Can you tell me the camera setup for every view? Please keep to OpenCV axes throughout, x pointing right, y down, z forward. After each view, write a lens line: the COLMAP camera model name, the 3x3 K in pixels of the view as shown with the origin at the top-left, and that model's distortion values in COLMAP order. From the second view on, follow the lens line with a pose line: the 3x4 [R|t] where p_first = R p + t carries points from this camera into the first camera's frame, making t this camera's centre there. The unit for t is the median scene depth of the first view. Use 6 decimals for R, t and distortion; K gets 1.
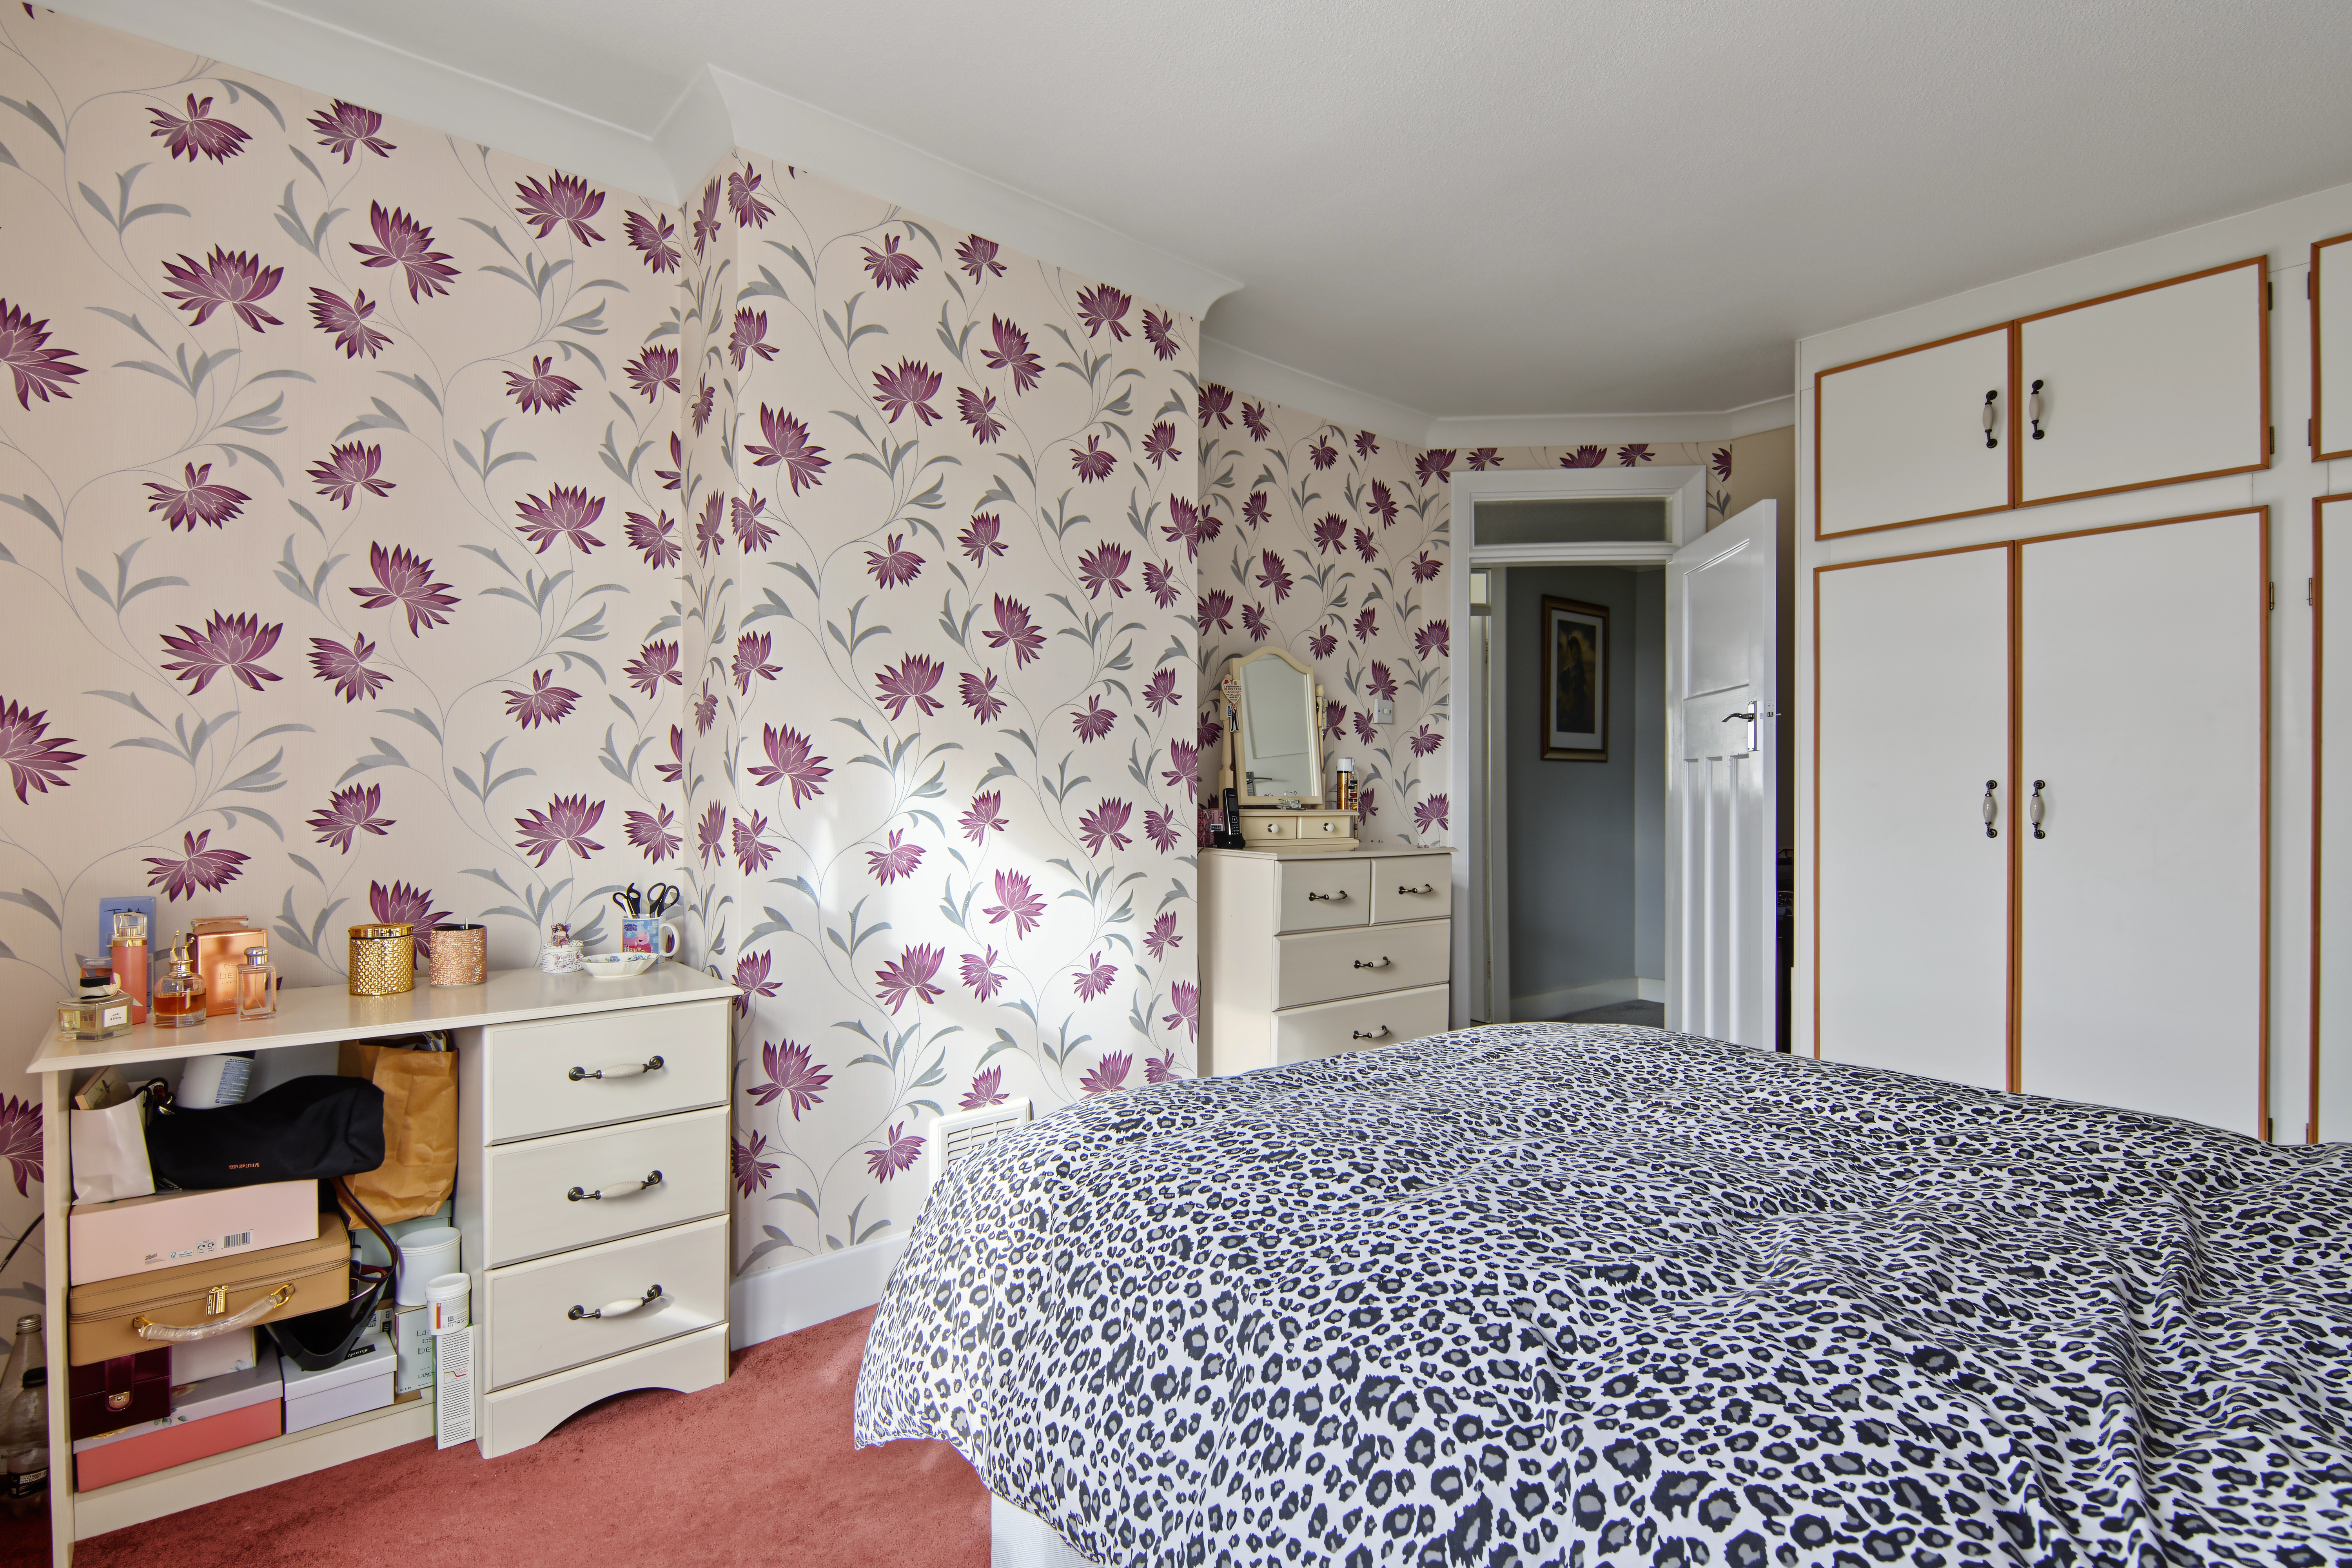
lens RADIAL K [[1128.4, 0, 1165.3], [0, 1128.4, 794.0], [0, 0, 1]] dist [-0.002565, -0.001566]
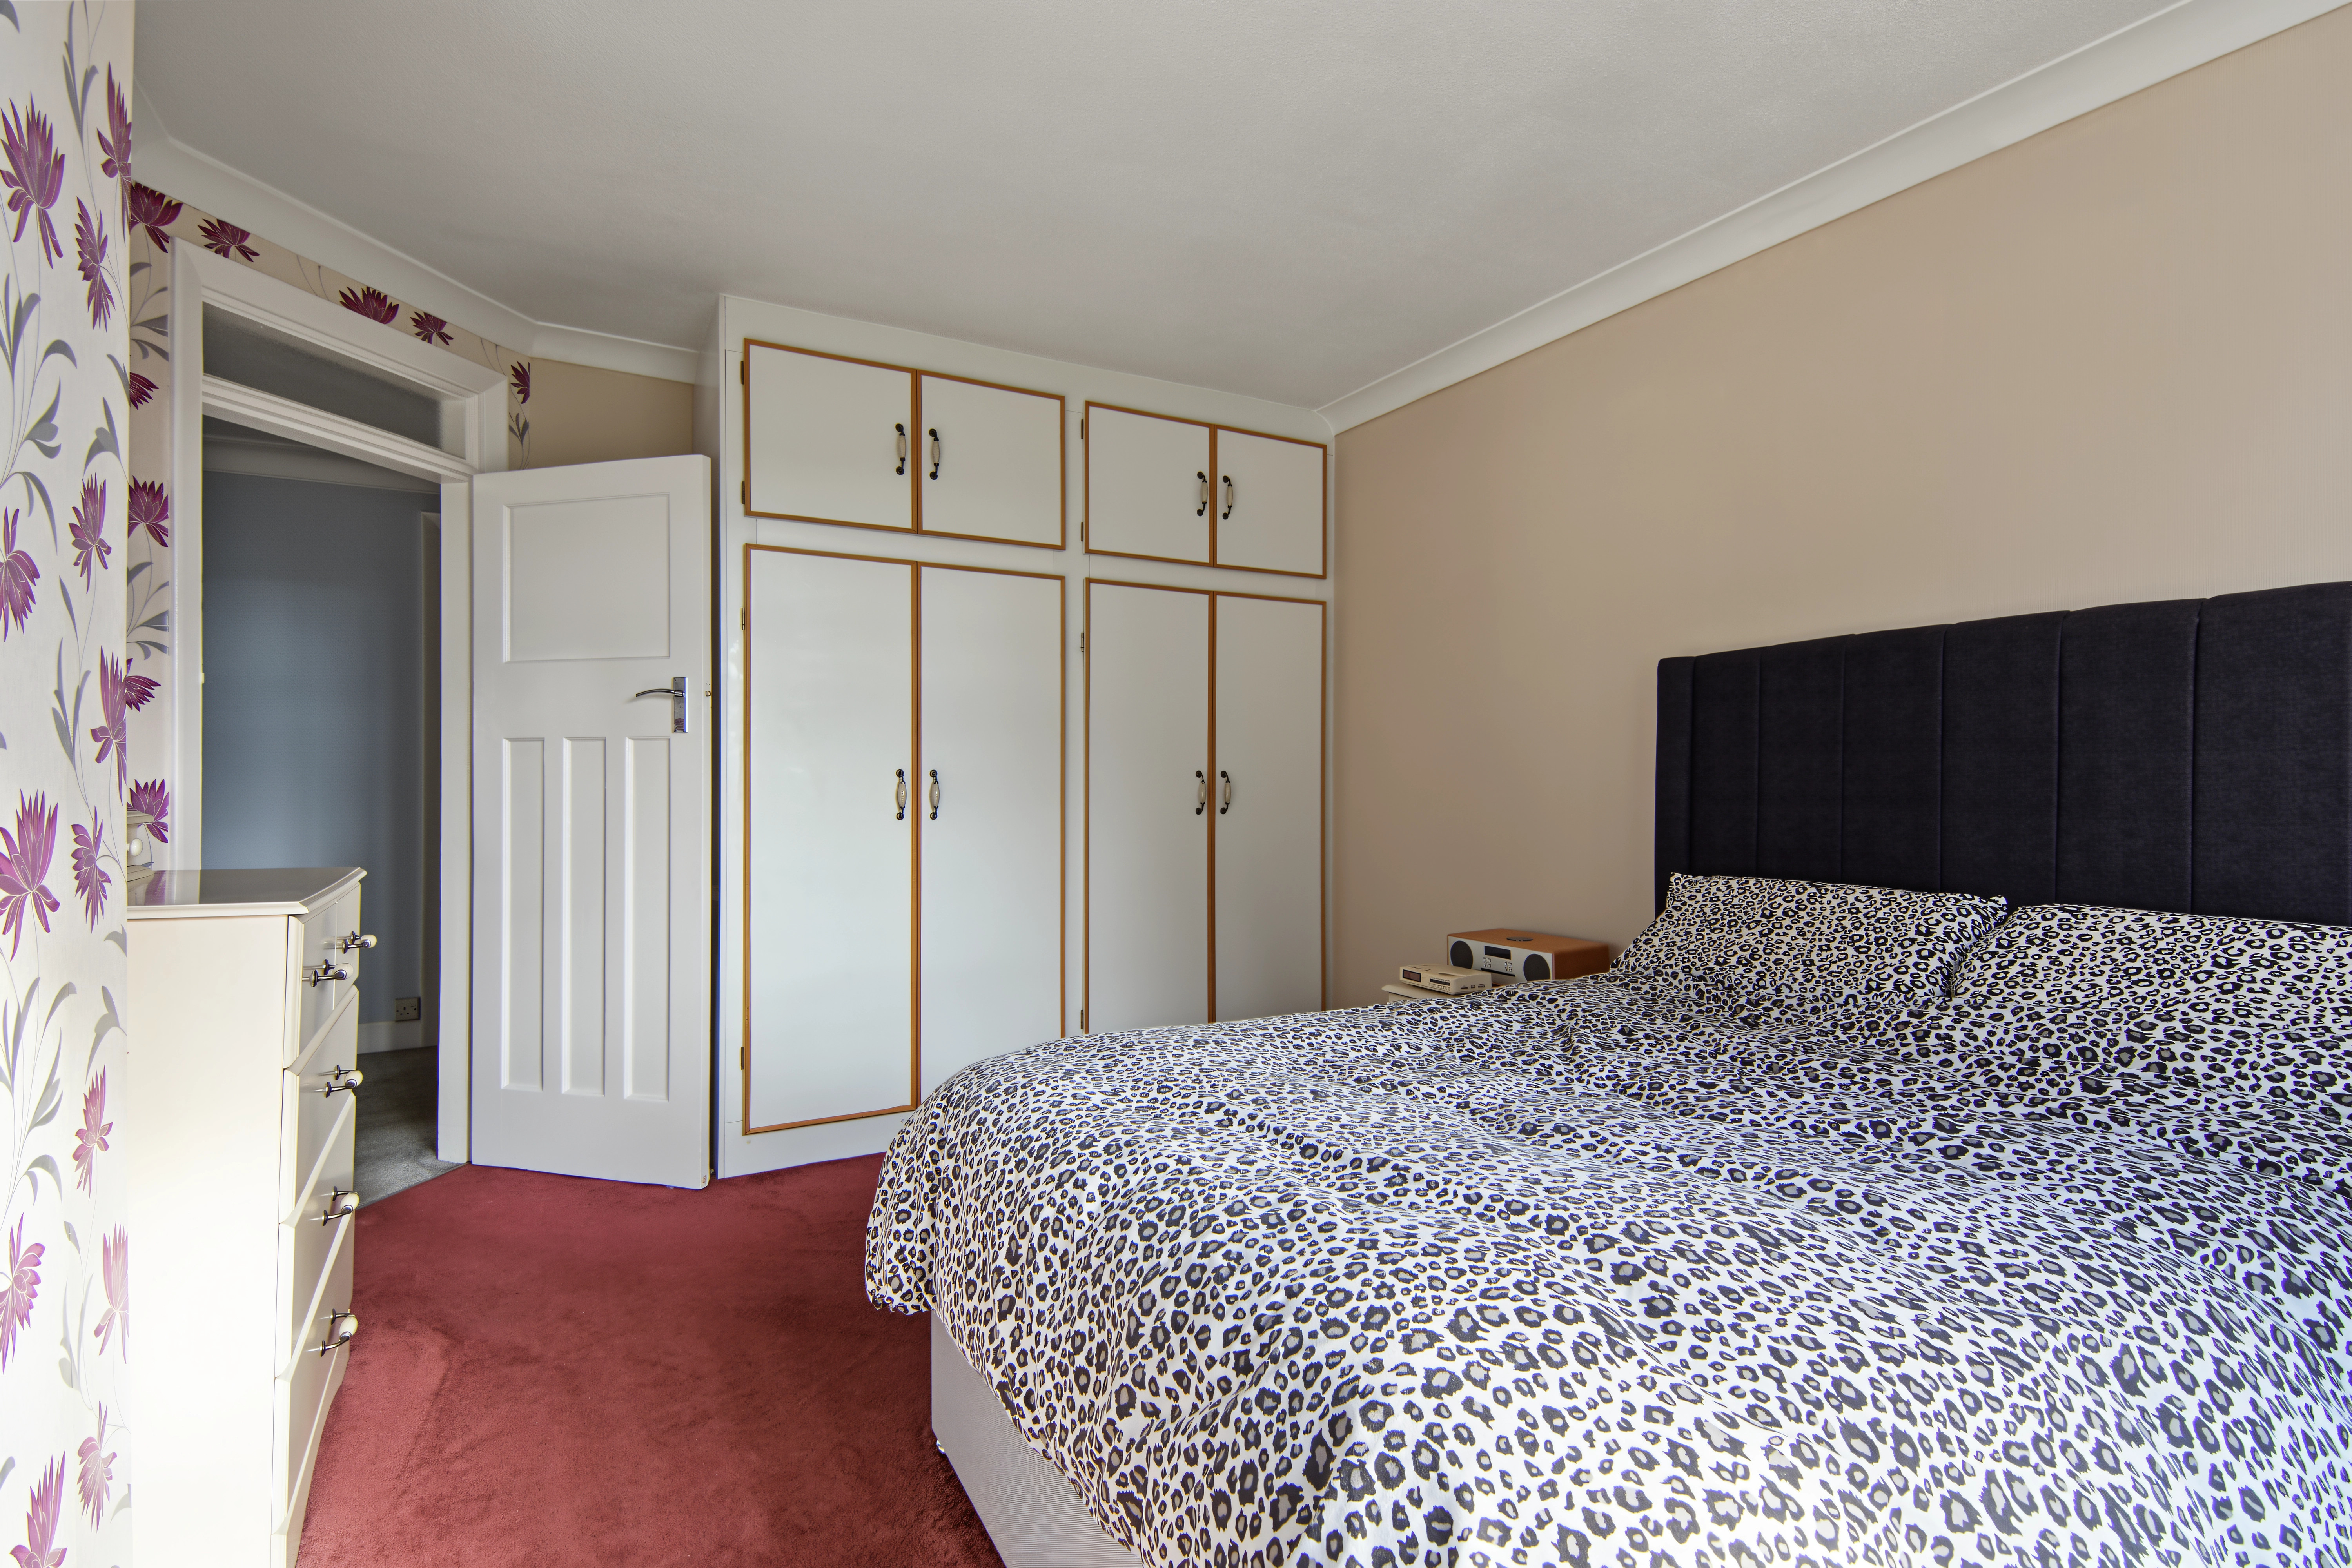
lens RADIAL K [[1128.4, 0, 1165.9], [0, 1128.4, 785.5], [0, 0, 1]] dist [-0.002565, -0.001566]
pose [[0.186024, -0.002349, 0.982542, -0.379901], [-0.004405, 0.999985, 0.003225, -0.002508], [-0.982535, -0.004928, 0.186011, 0.622711]]
